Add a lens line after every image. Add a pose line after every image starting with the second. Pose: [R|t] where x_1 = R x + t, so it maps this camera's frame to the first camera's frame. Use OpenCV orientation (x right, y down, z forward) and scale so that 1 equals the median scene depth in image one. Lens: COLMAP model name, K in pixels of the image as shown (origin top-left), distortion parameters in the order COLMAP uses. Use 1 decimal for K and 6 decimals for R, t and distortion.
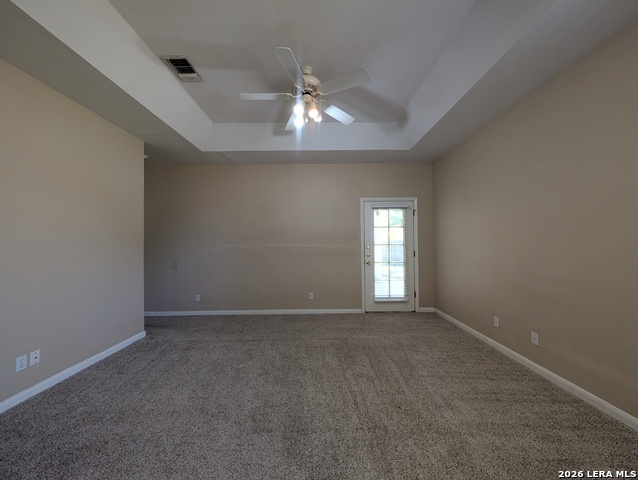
lens RADIAL K [[241.1, 0, 320.0], [0, 241.1, 241.6], [0, 0, 1]] dist [-0.001492, -0.000151]
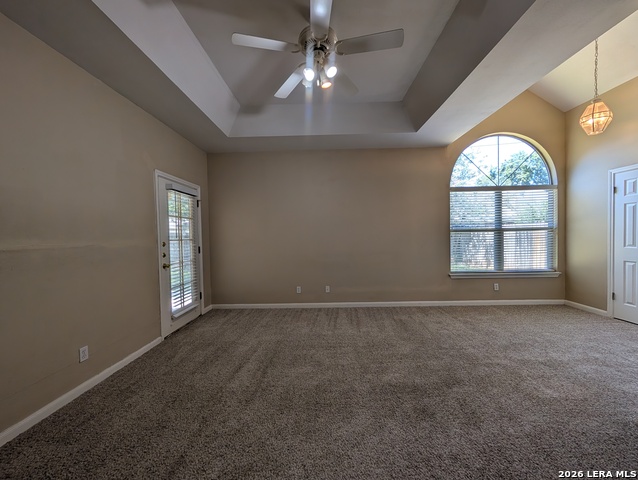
lens RADIAL K [[241.1, 0, 320.0], [0, 241.1, 241.6], [0, 0, 1]] dist [-0.001492, -0.000151]
pose [[0.032695, -0.018490, 0.999294, -0.482253], [0.008630, 0.999797, 0.018217, 0.008166], [-0.999428, 0.008028, 0.032848, 0.537953]]
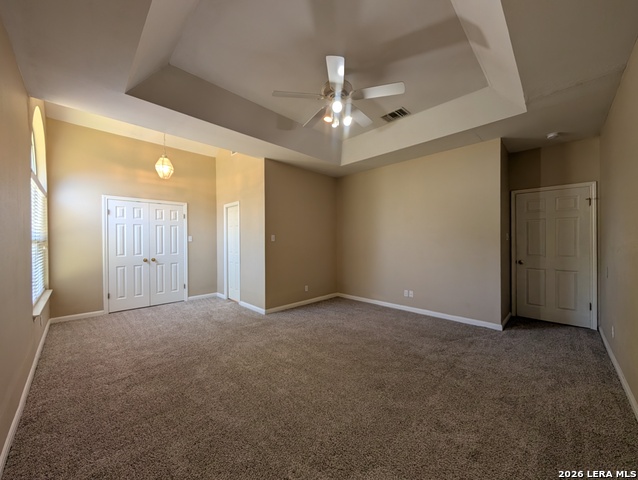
lens RADIAL K [[241.1, 0, 320.0], [0, 241.1, 241.6], [0, 0, 1]] dist [-0.001492, -0.000151]
pose [[-0.715197, 0.016792, -0.698721, 0.401838], [0.020612, 0.999783, 0.002928, 0.000202], [0.698619, -0.012308, -0.715388, 0.924461]]
